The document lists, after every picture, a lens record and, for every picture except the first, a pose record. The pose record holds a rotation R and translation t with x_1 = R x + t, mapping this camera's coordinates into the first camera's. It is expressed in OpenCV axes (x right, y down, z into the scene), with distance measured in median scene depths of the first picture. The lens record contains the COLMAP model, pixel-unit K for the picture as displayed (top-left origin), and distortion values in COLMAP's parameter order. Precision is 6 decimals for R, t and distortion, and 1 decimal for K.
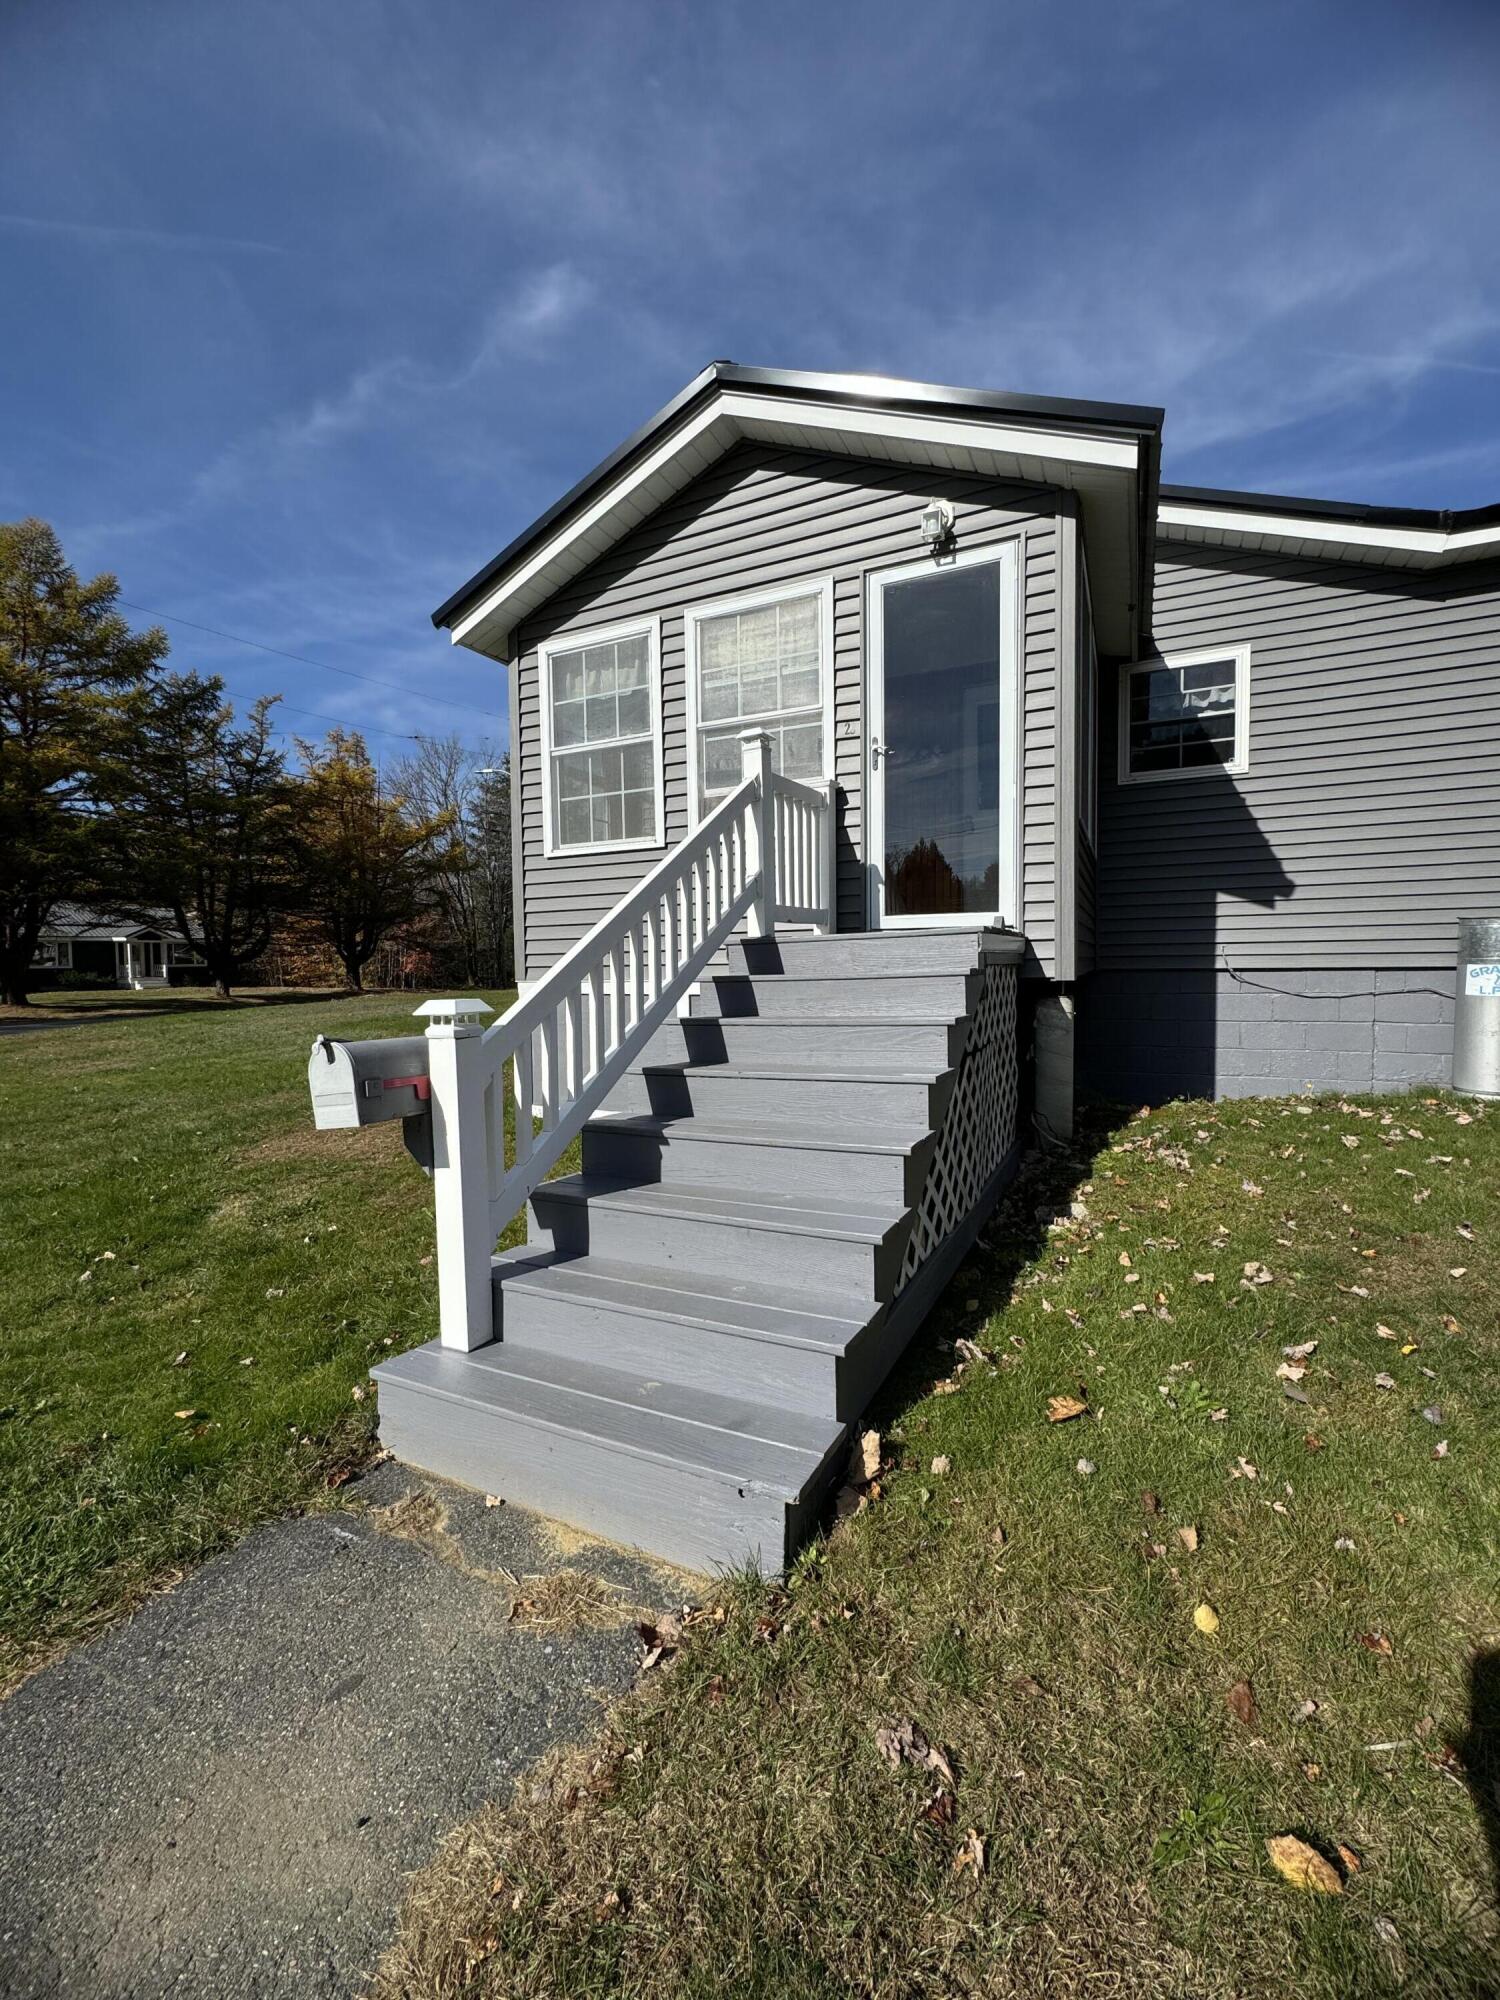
lens RADIAL K [[805.4, 0, 750.0], [0, 805.4, 1000.0], [0, 0, 1]] dist [0.015906, 0.000003]
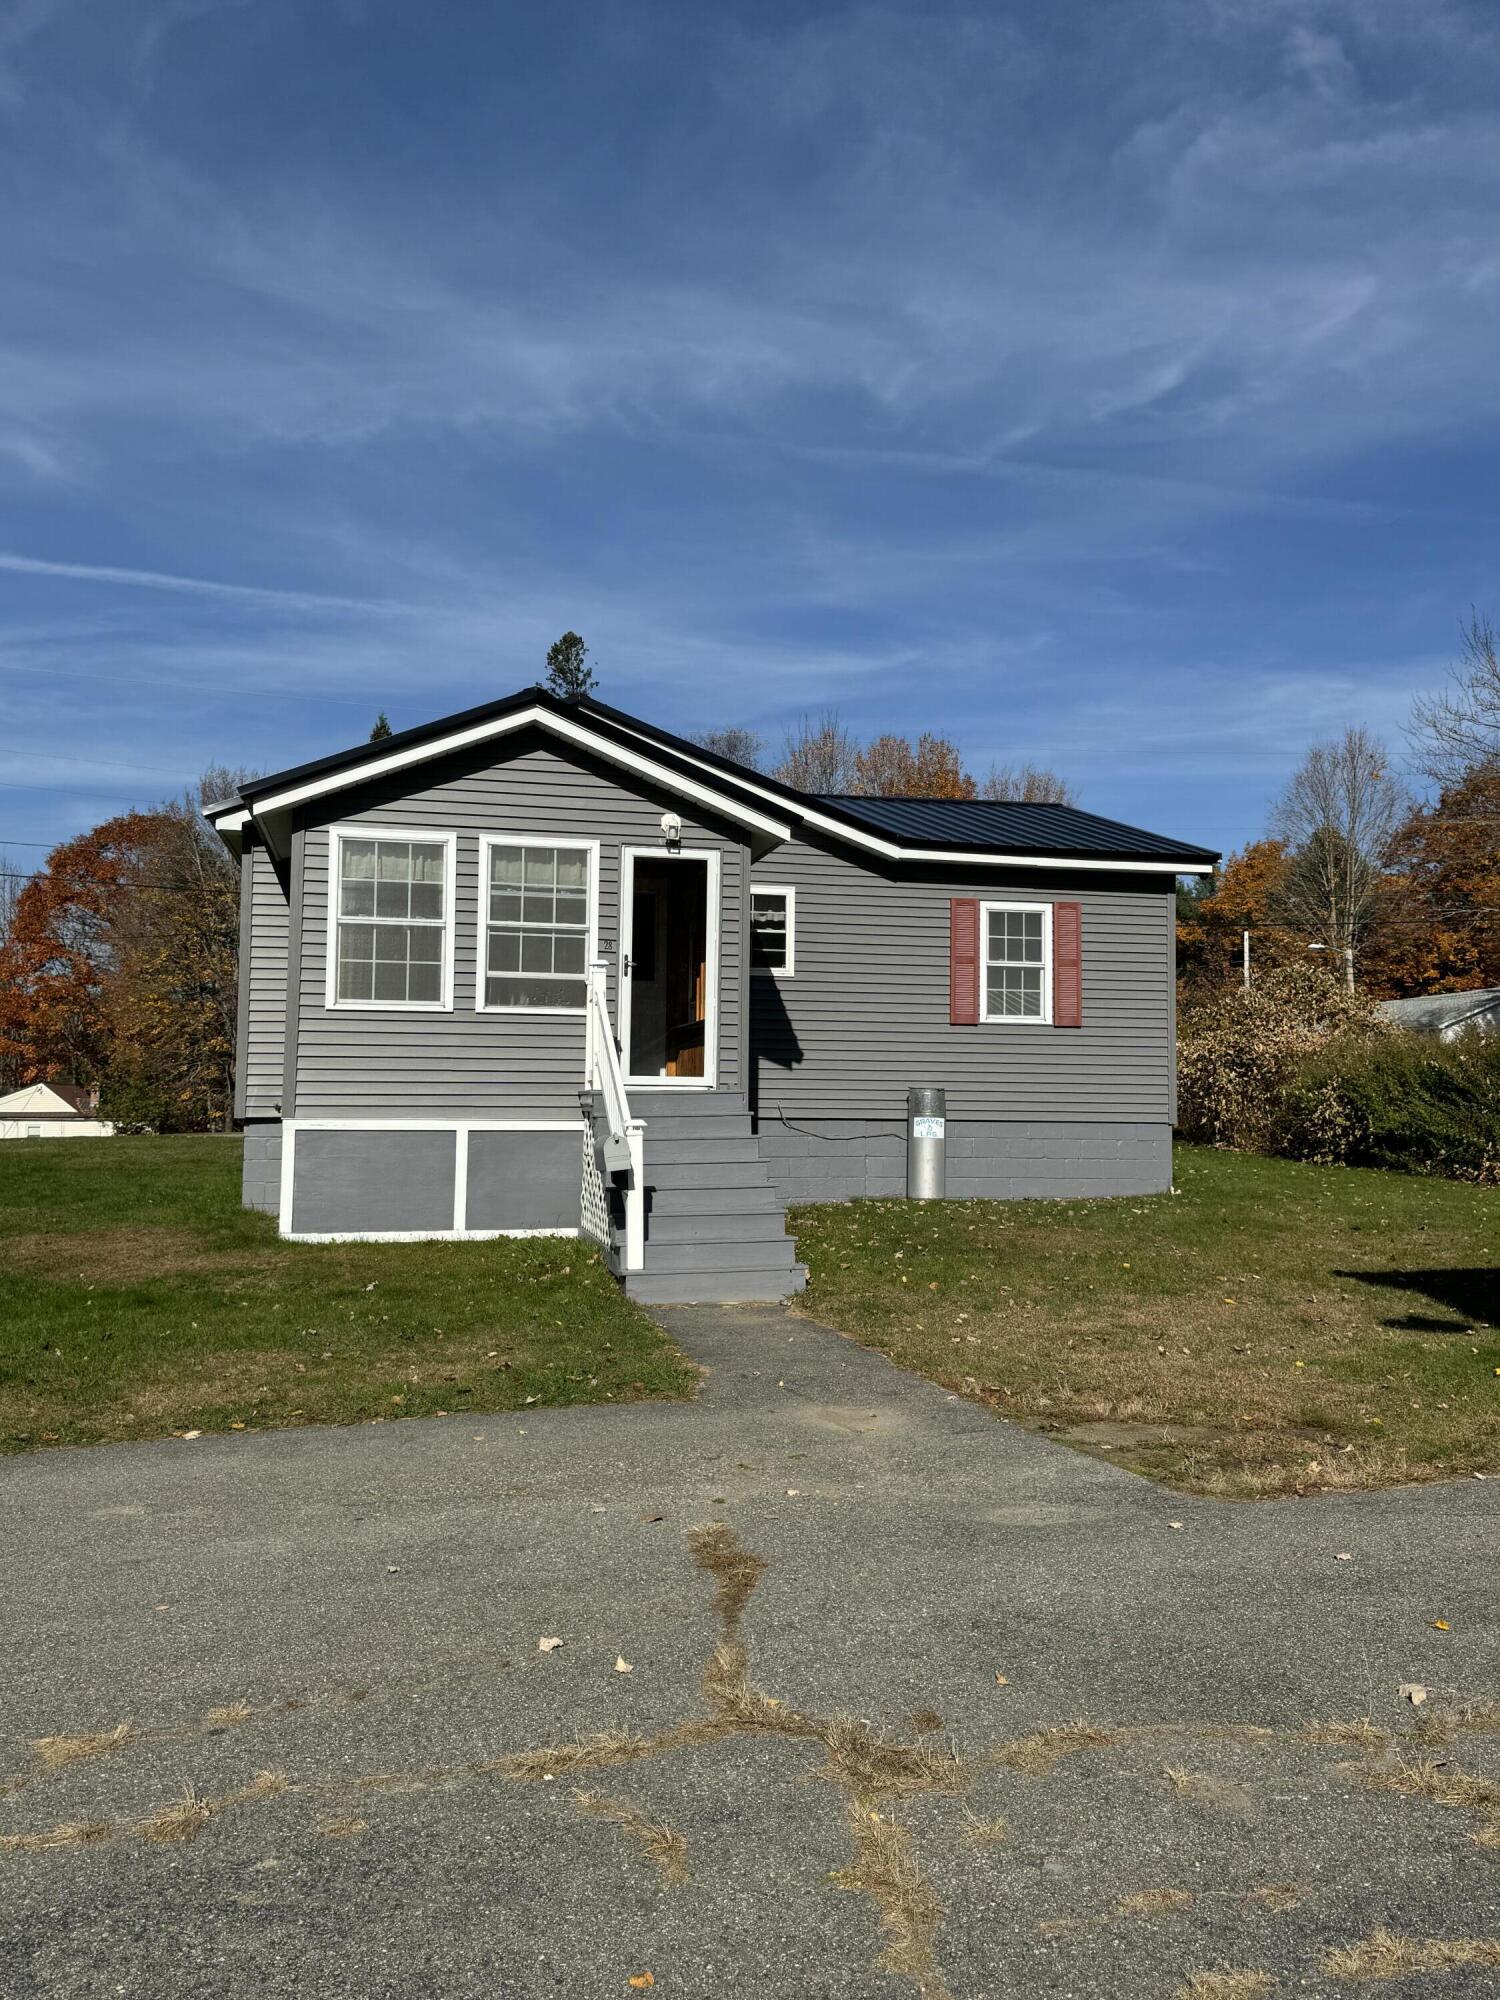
lens RADIAL K [[1562.8, 0, 787.0], [0, 1562.8, 996.0], [0, 0, 1]] dist [0.099161, -0.128389]
pose [[0.777848, 0.077792, 0.623619, -1.229420], [0.002176, 0.991970, -0.126455, 0.093630], [-0.628449, 0.099720, 0.771433, -1.208325]]
